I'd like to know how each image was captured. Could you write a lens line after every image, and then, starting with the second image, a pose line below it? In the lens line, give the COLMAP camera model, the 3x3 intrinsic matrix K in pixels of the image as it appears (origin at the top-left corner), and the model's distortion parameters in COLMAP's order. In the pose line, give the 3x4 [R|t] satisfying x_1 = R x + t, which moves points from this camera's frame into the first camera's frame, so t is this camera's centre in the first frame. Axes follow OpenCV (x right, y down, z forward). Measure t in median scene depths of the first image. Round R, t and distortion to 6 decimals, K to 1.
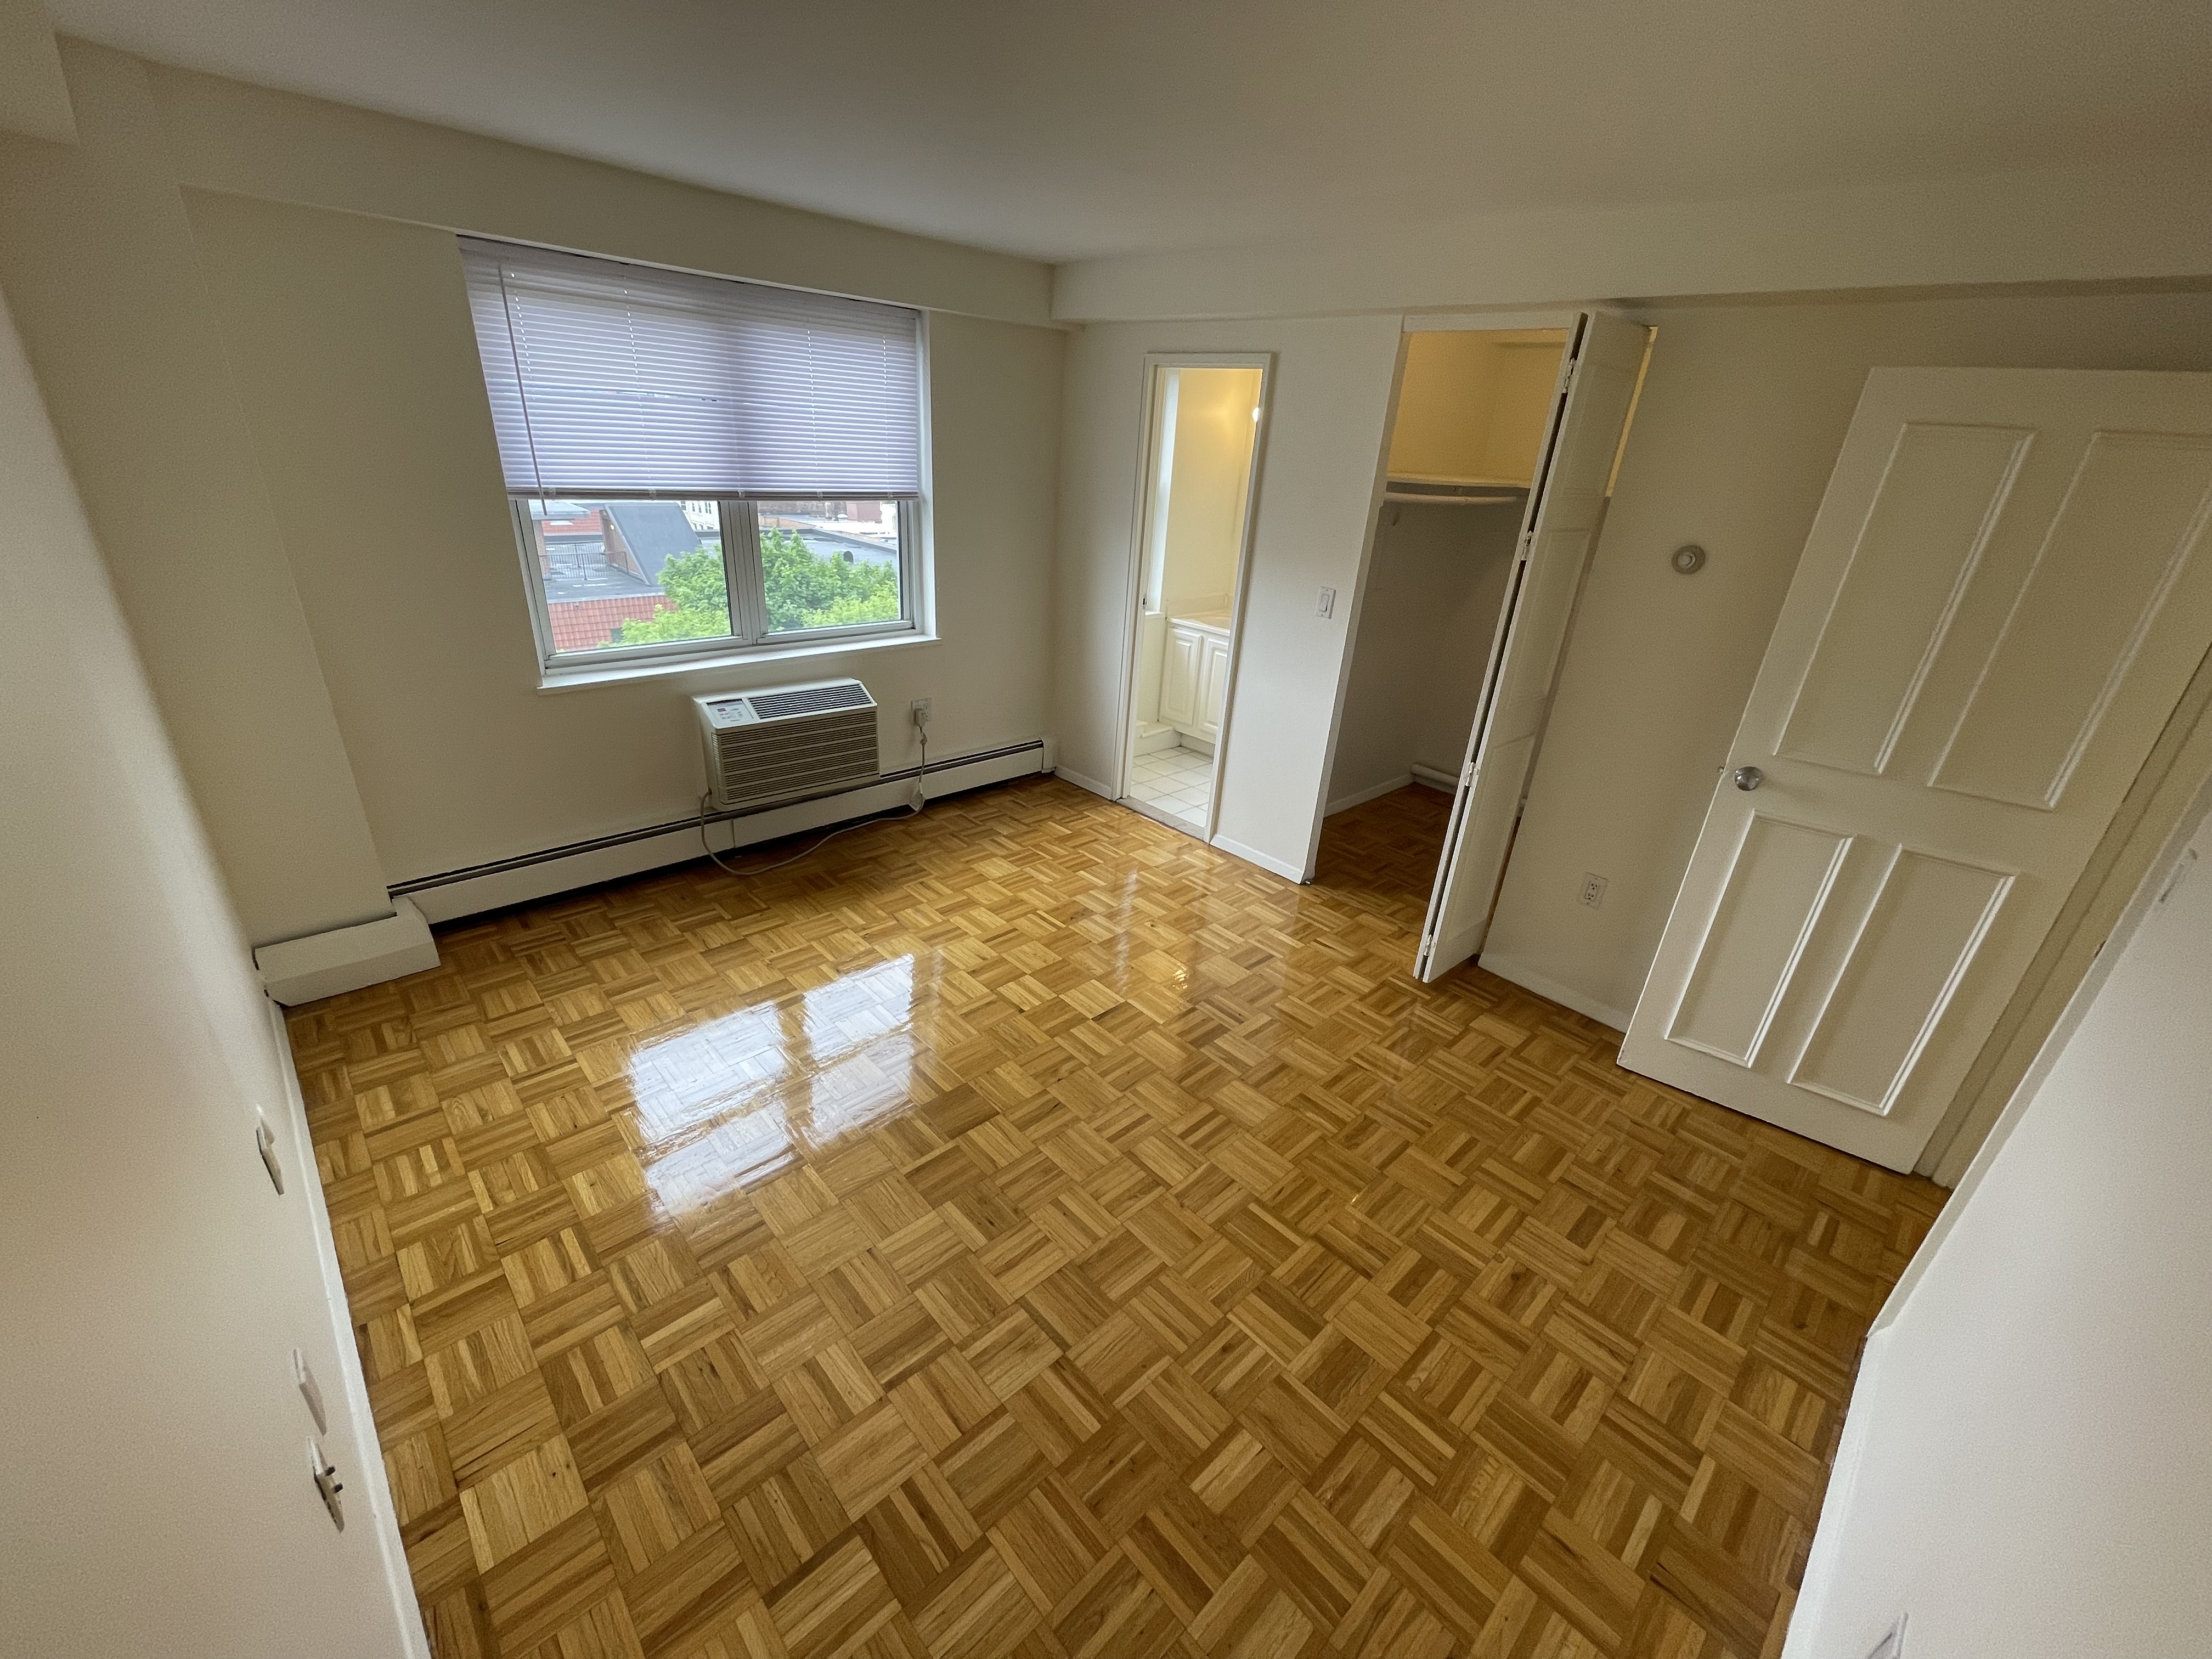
lens RADIAL K [[893.3, 0, 1099.6], [0, 893.3, 836.1], [0, 0, 1]] dist [-0.001871, 0.000202]
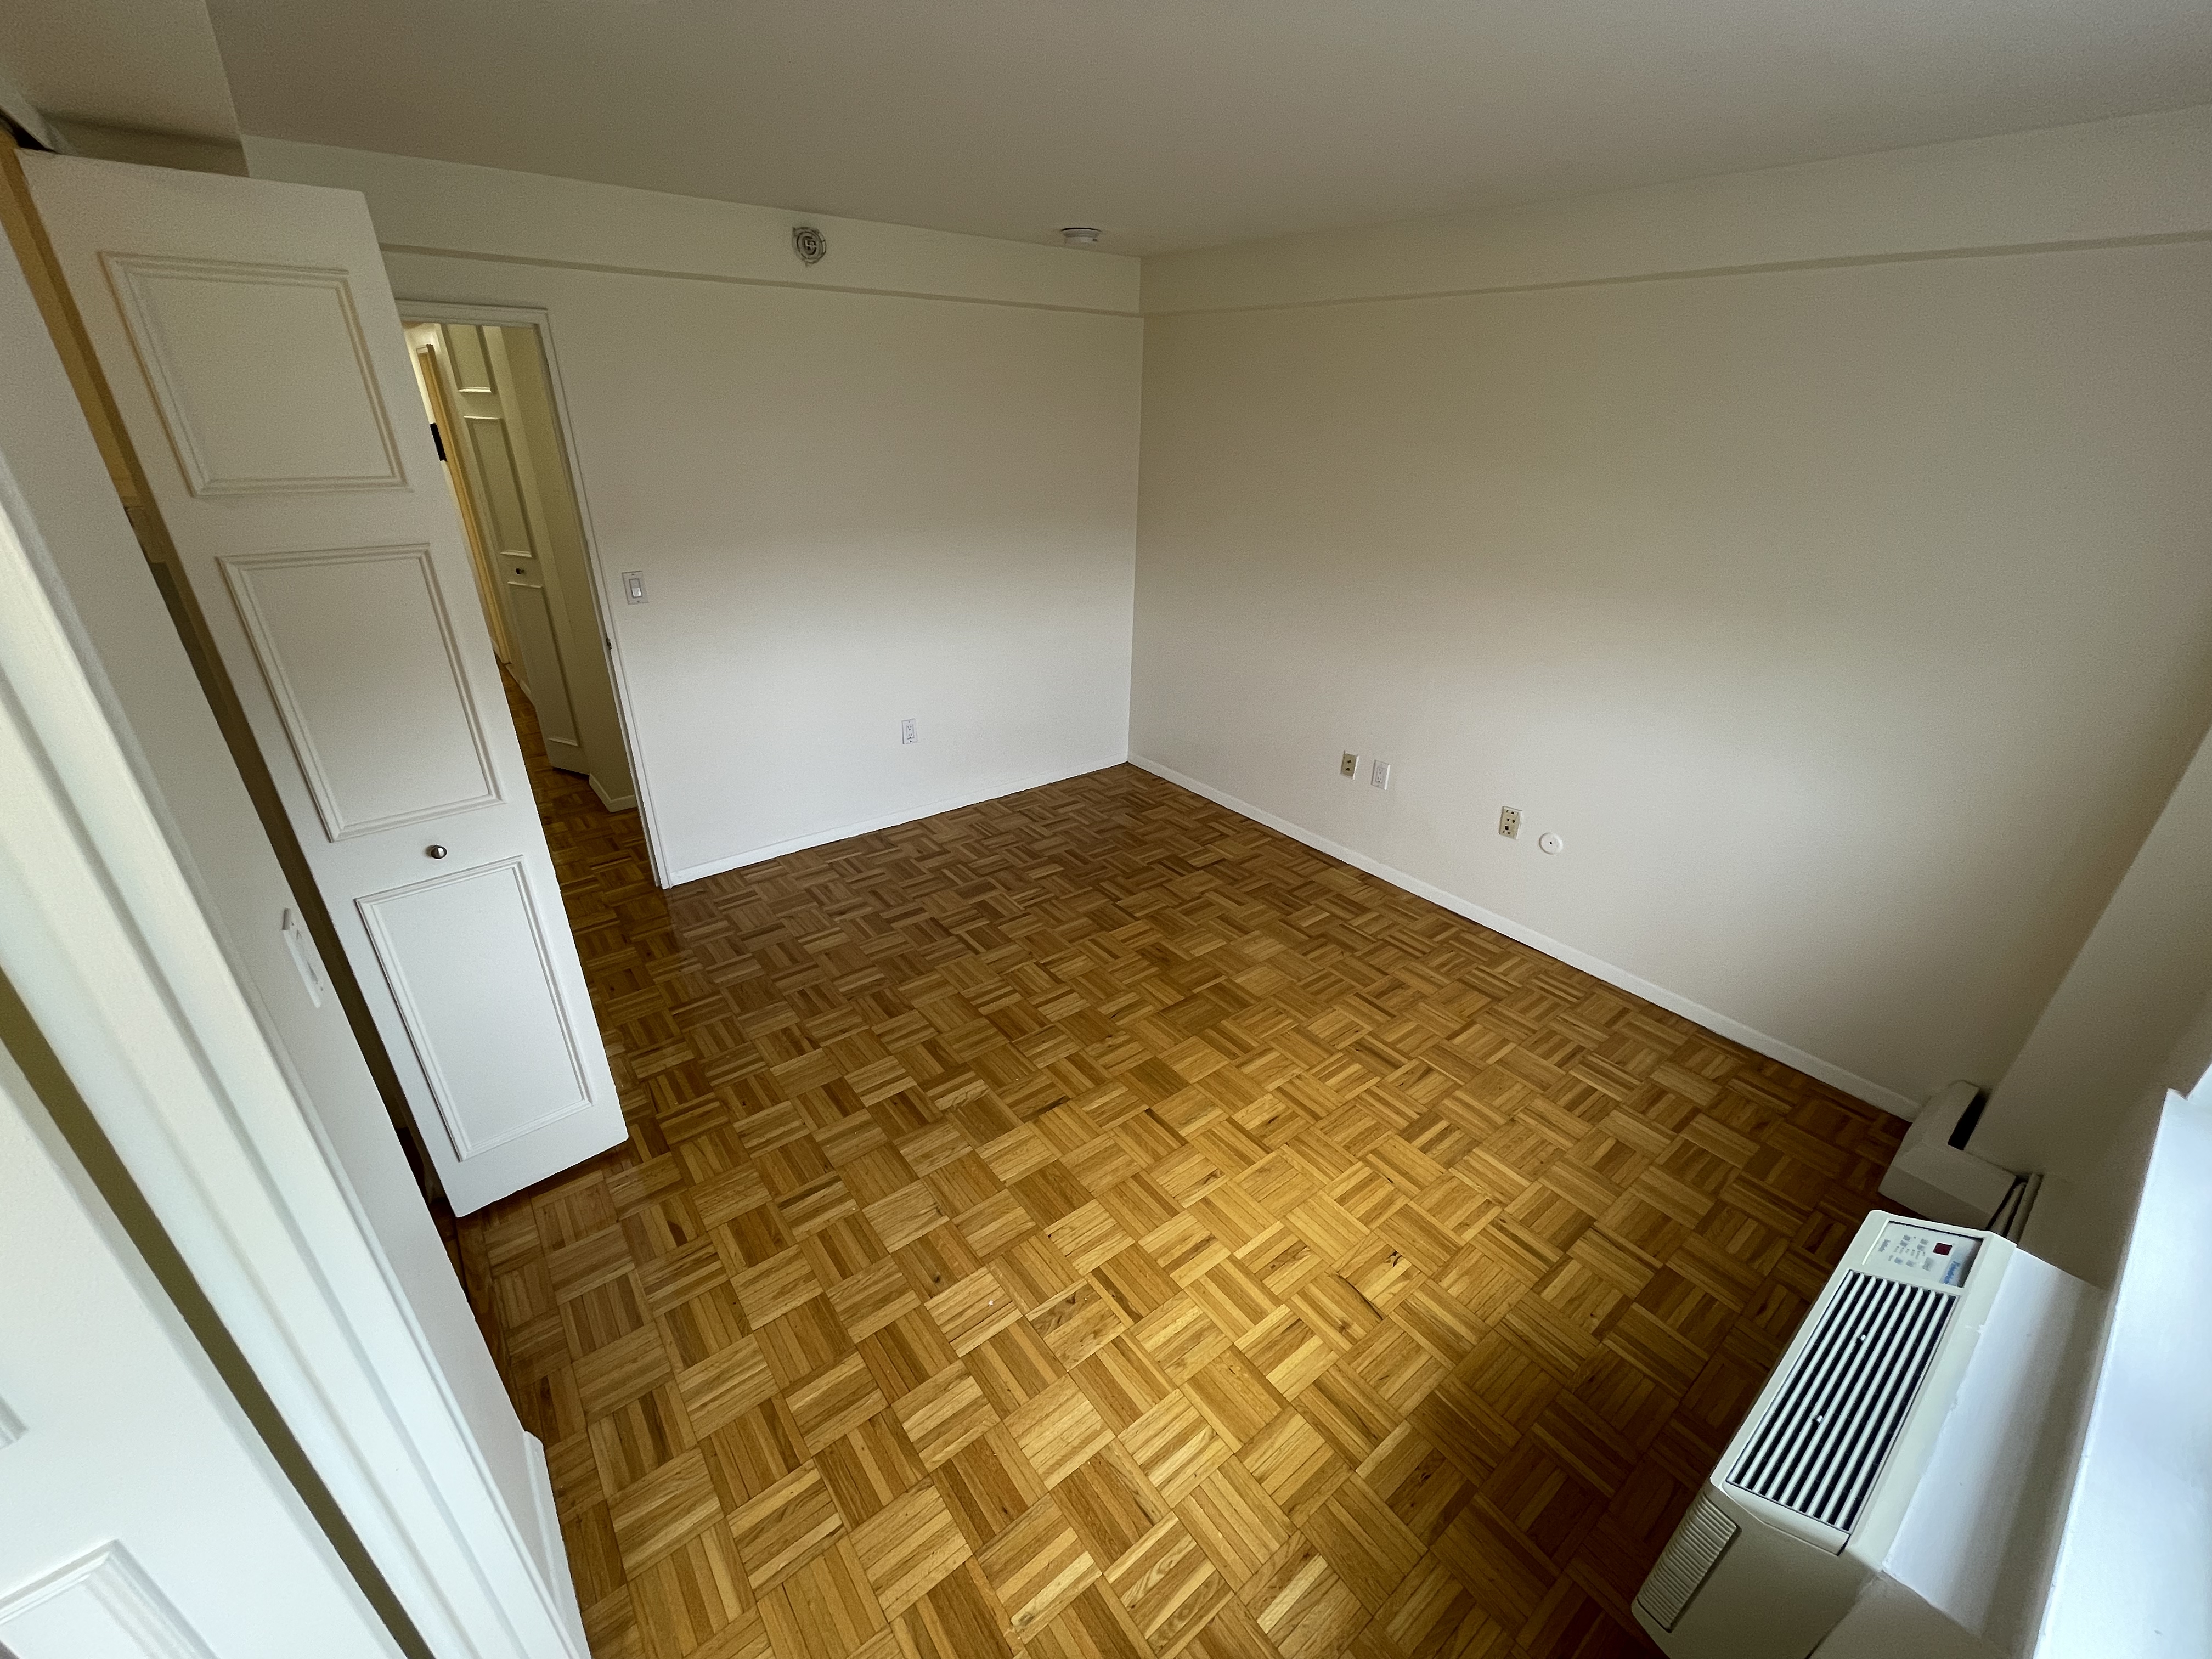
lens RADIAL K [[893.3, 0, 1101.4], [0, 893.3, 831.3], [0, 0, 1]] dist [-0.001871, 0.000202]
pose [[-0.992165, -0.116729, 0.044531, -0.055019], [-0.041076, 0.641400, 0.766106, -0.705096], [-0.117989, 0.758275, -0.641169, 1.485742]]
